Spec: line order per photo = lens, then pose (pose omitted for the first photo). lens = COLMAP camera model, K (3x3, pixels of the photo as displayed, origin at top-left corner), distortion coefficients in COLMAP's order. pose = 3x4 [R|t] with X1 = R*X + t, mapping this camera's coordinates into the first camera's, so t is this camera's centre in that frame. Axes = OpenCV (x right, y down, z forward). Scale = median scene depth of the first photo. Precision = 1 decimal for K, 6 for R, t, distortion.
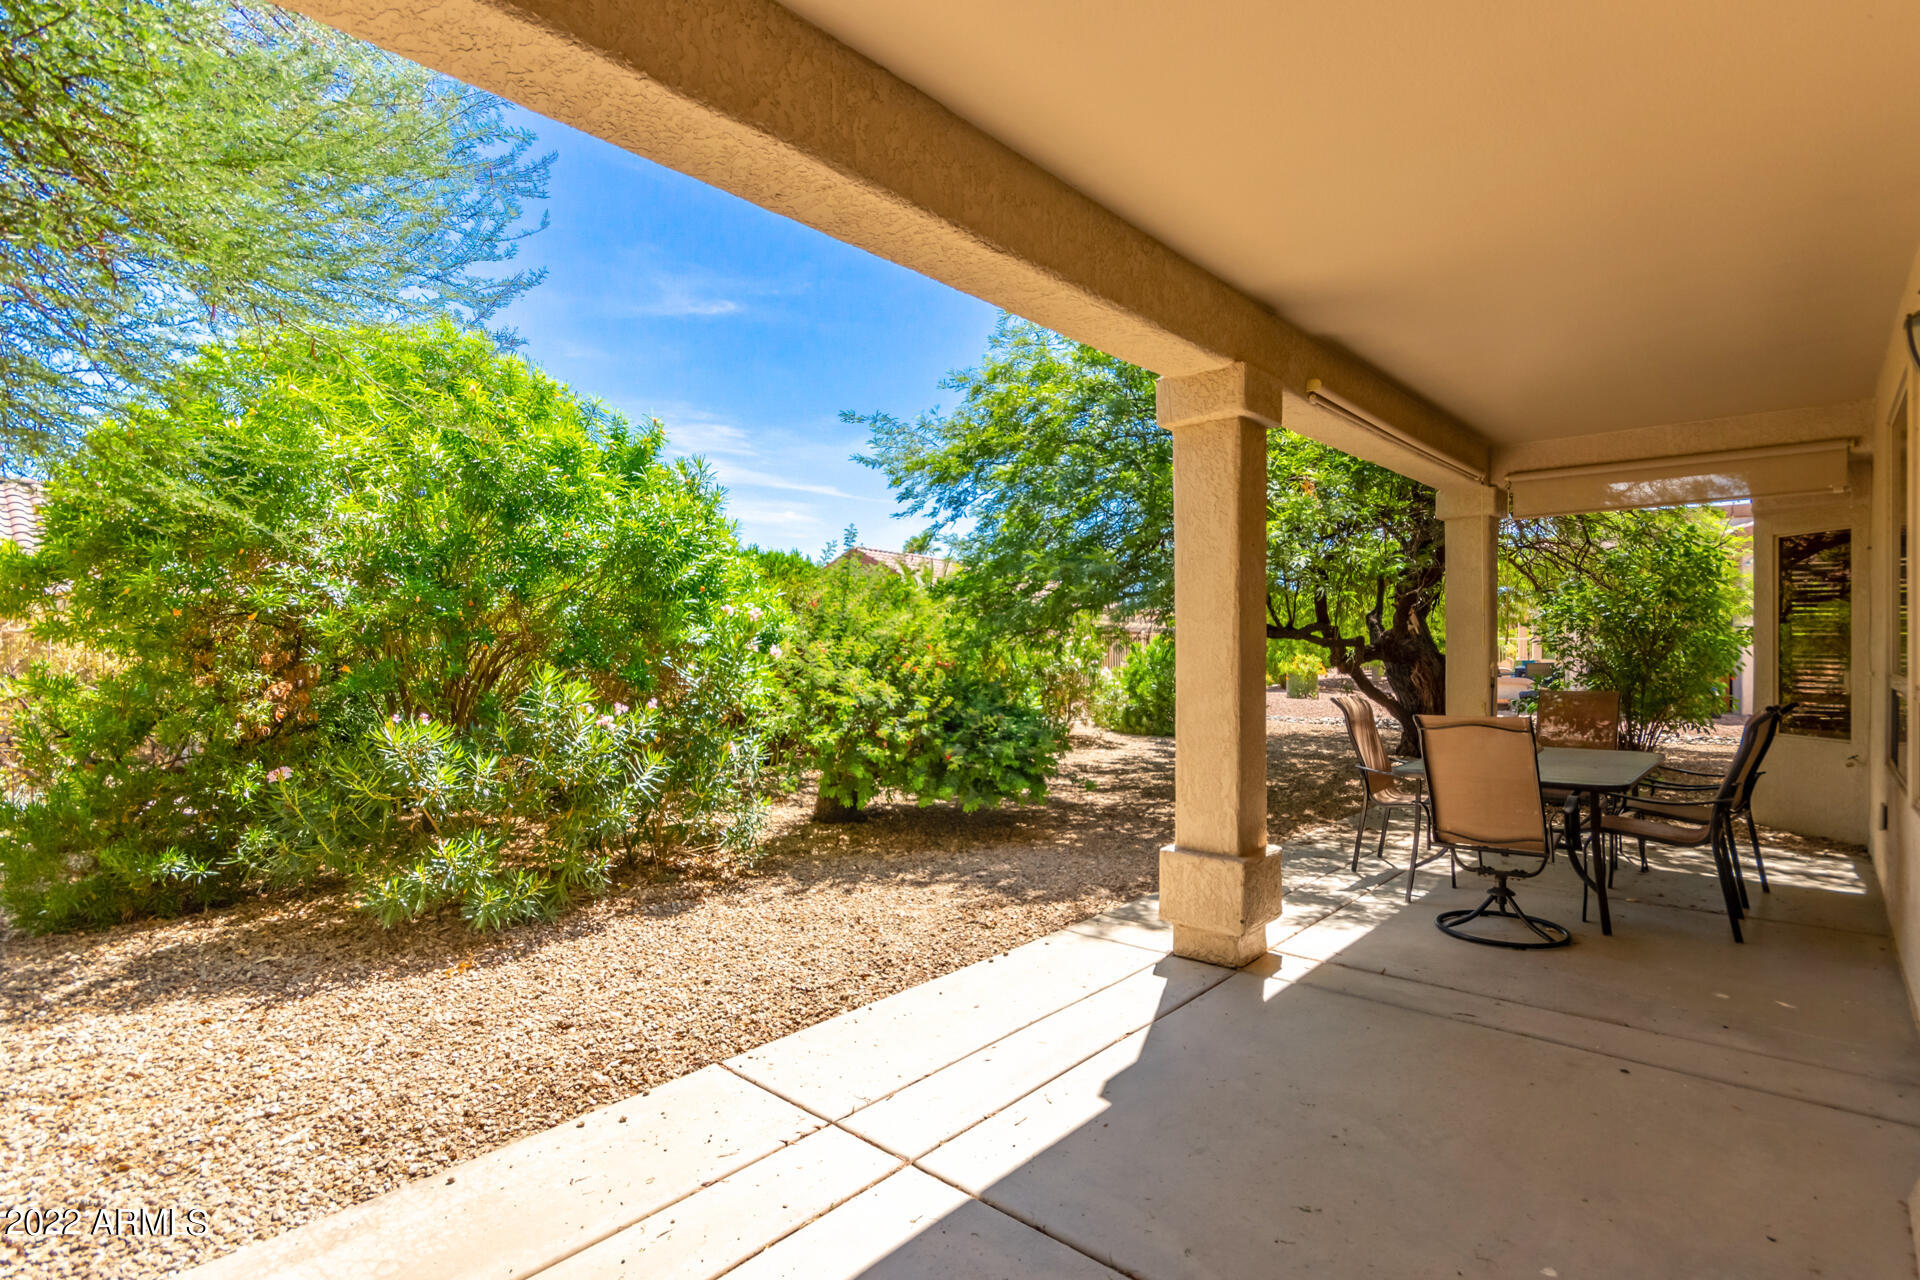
lens RADIAL K [[931.4, 0, 963.1], [0, 931.4, 645.9], [0, 0, 1]] dist [0.003459, 0.000302]
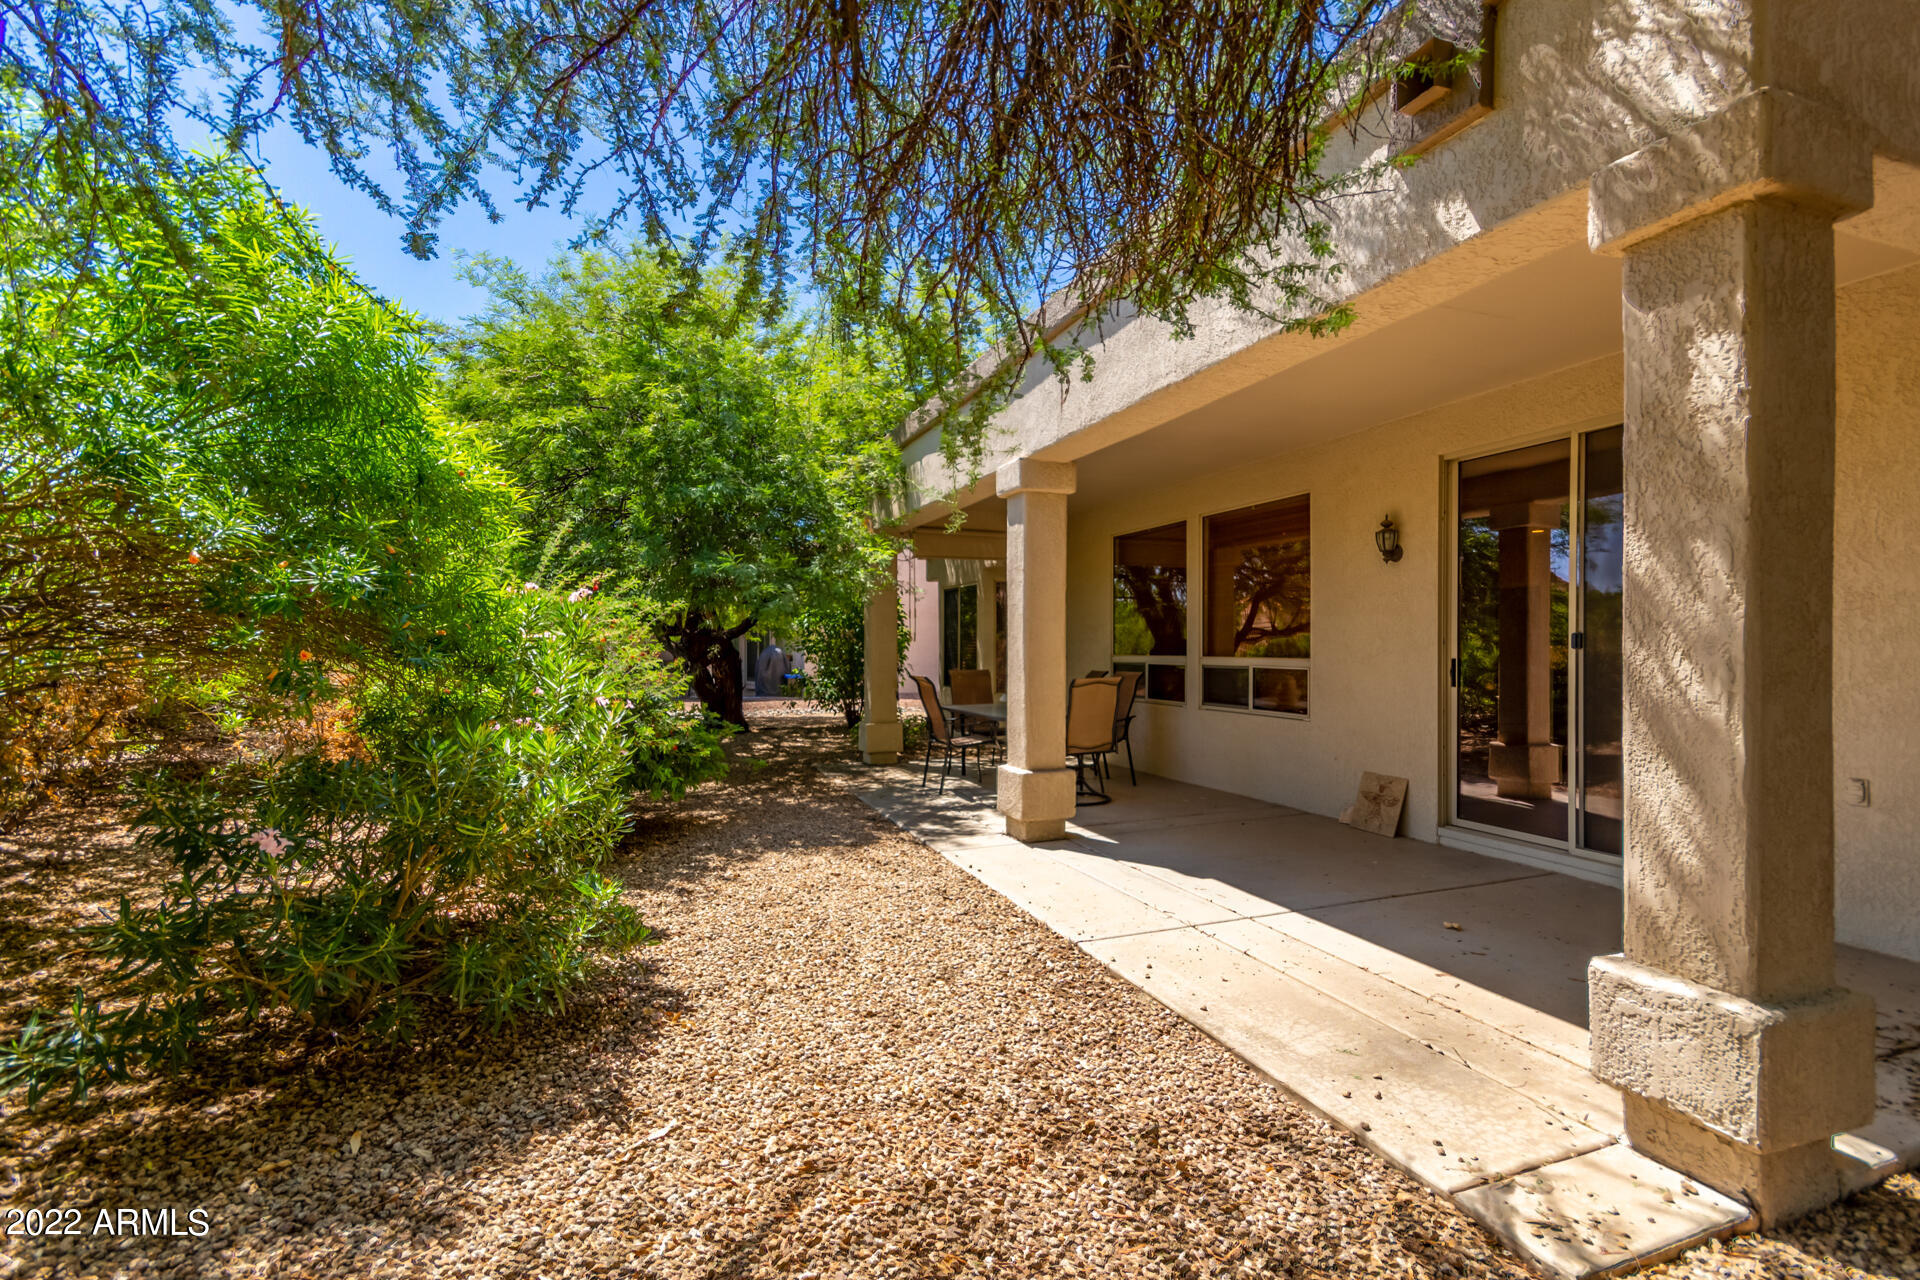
lens RADIAL K [[889.7, 0, 967.0], [0, 889.7, 640.2], [0, 0, 1]] dist [0.000362, -0.000176]
pose [[0.470255, 0.012105, 0.882448, -1.058957], [0.004400, 0.999861, -0.016061, 0.022586], [-0.882520, 0.011436, 0.470137, 0.378453]]
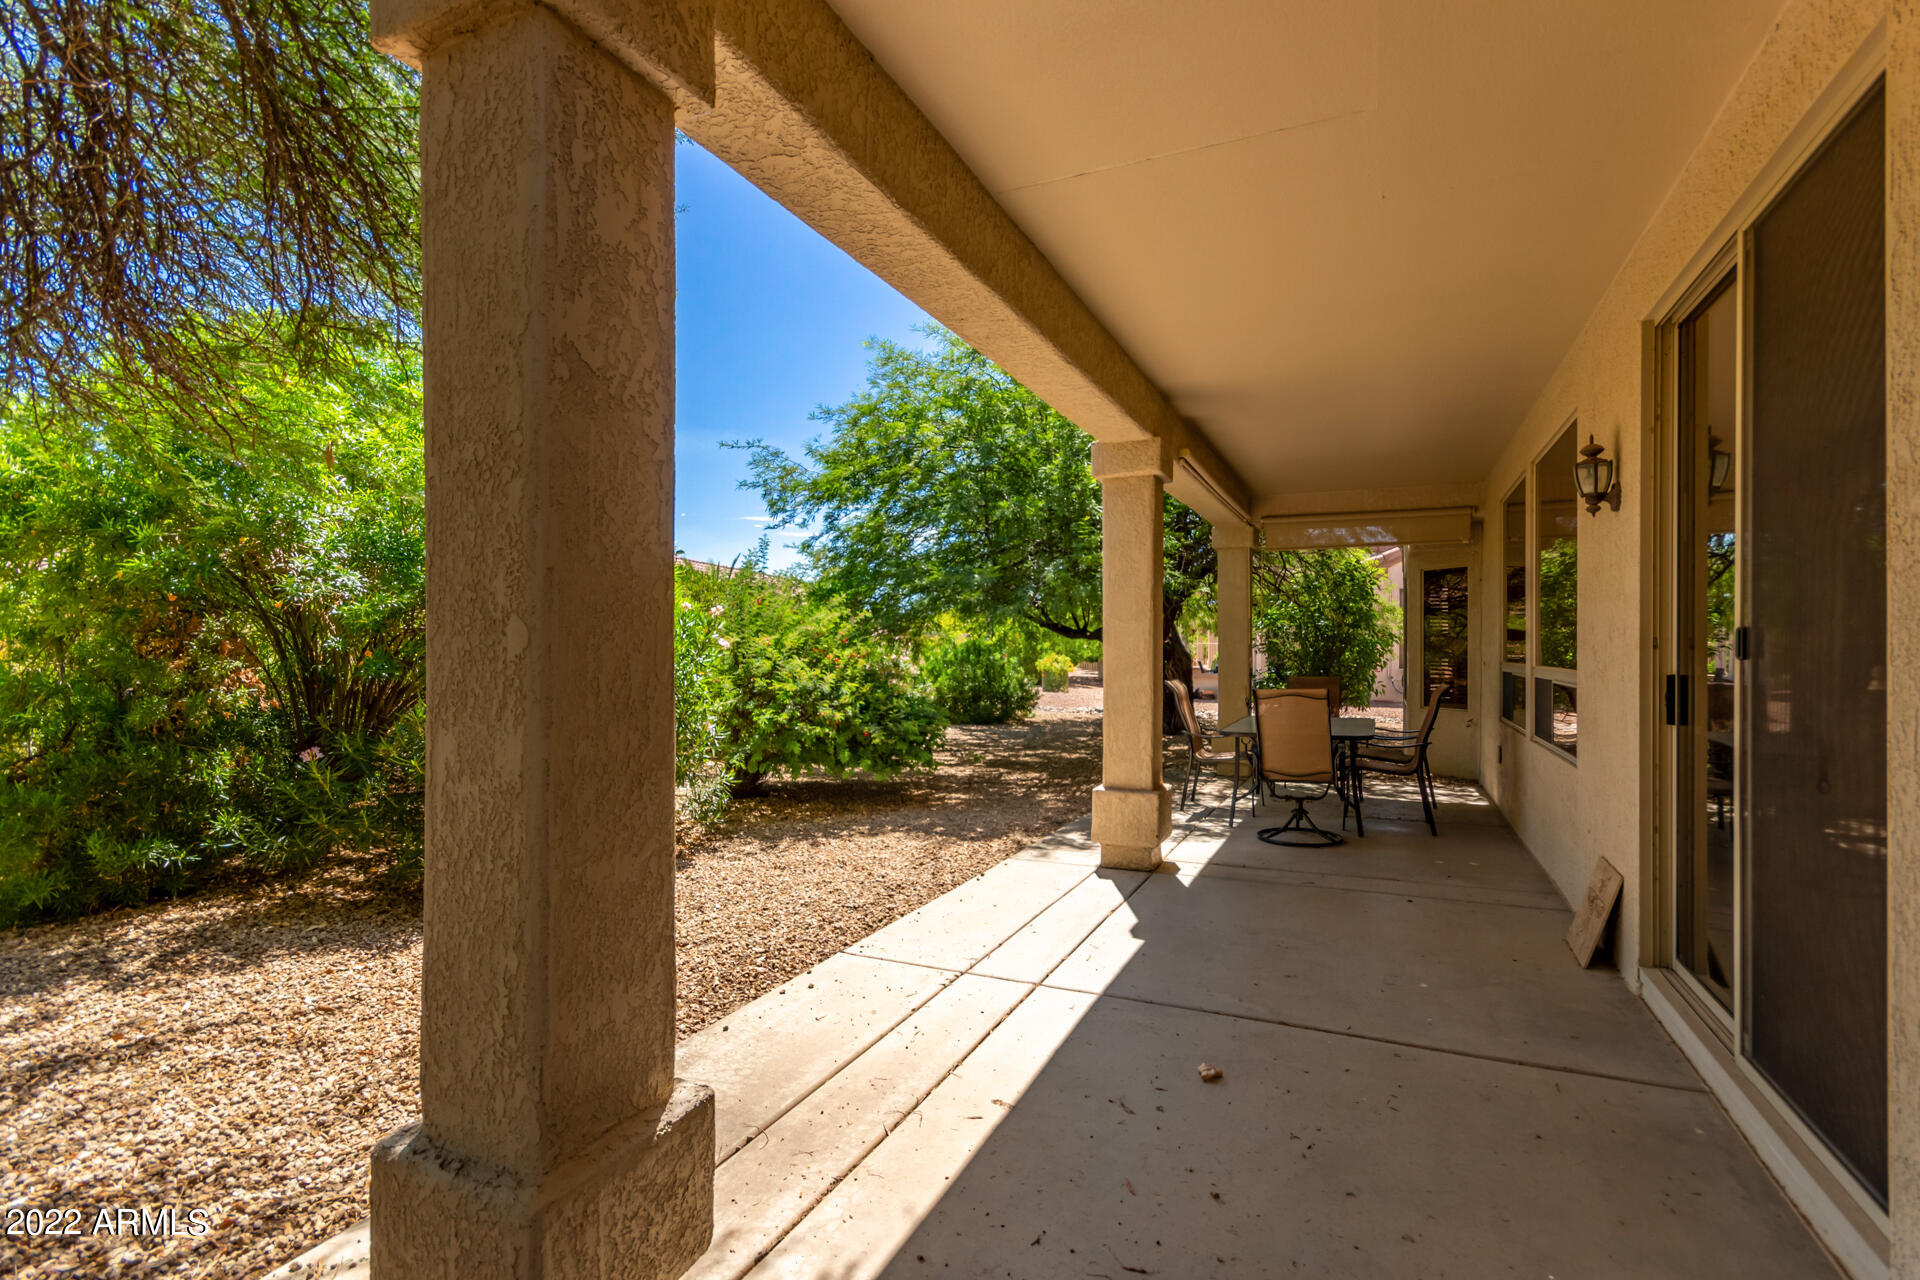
lens RADIAL K [[889.7, 0, 967.0], [0, 889.7, 640.2], [0, 0, 1]] dist [0.000362, -0.000176]
pose [[0.957130, 0.009163, 0.289515, -0.330895], [-0.006586, 0.999930, -0.009876, 0.015363], [-0.289585, 0.007546, 0.957122, -0.179887]]
